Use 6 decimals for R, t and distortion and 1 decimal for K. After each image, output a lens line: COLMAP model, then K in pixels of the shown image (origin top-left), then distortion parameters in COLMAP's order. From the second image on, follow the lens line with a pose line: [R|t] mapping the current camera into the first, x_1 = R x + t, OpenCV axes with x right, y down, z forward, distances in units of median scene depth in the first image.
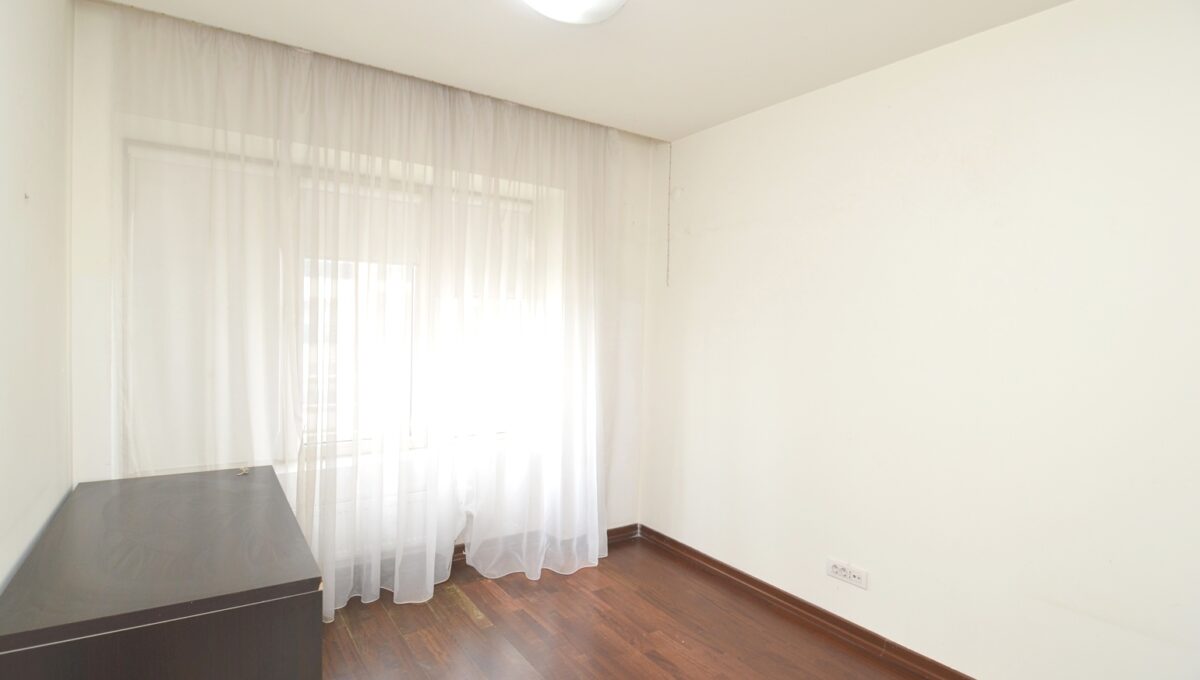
lens RADIAL K [[590.1, 0, 601.3], [0, 590.1, 340.3], [0, 0, 1]] dist [-0.005990, -0.006207]
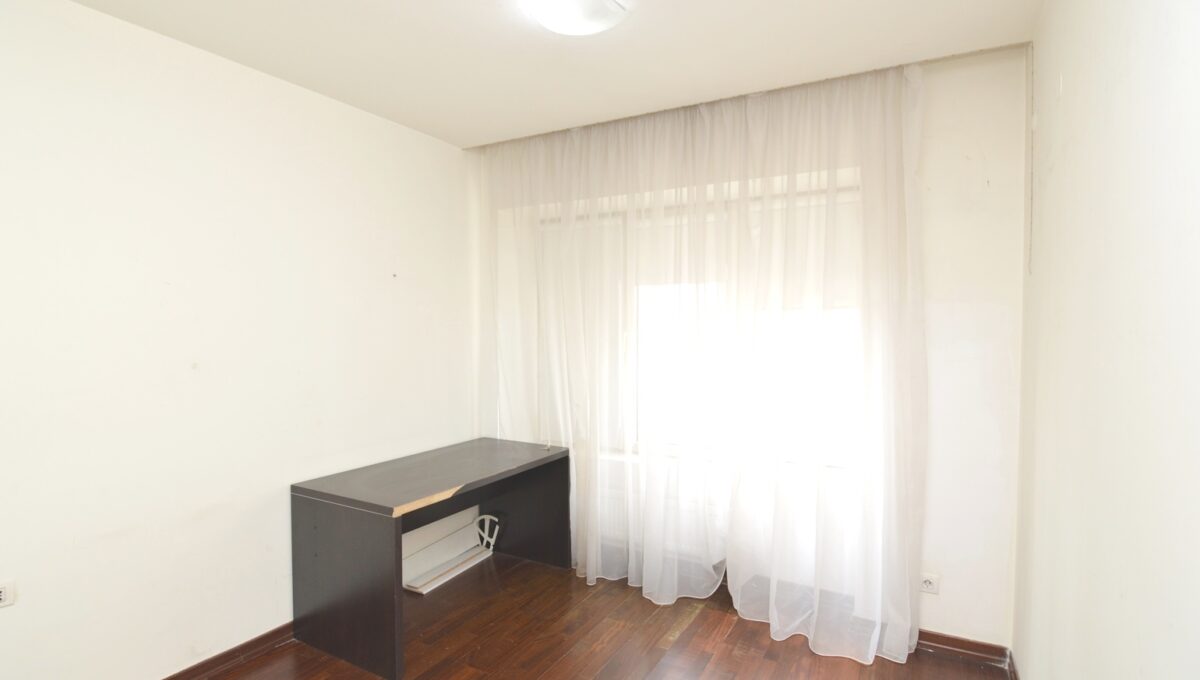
lens RADIAL K [[590.1, 0, 602.6], [0, 590.1, 336.9], [0, 0, 1]] dist [-0.005990, -0.006207]
pose [[0.447542, -0.016963, -0.894102, 0.560261], [-0.015591, 0.999520, -0.026767, -0.001075], [0.894127, 0.025920, 0.447063, 0.402991]]
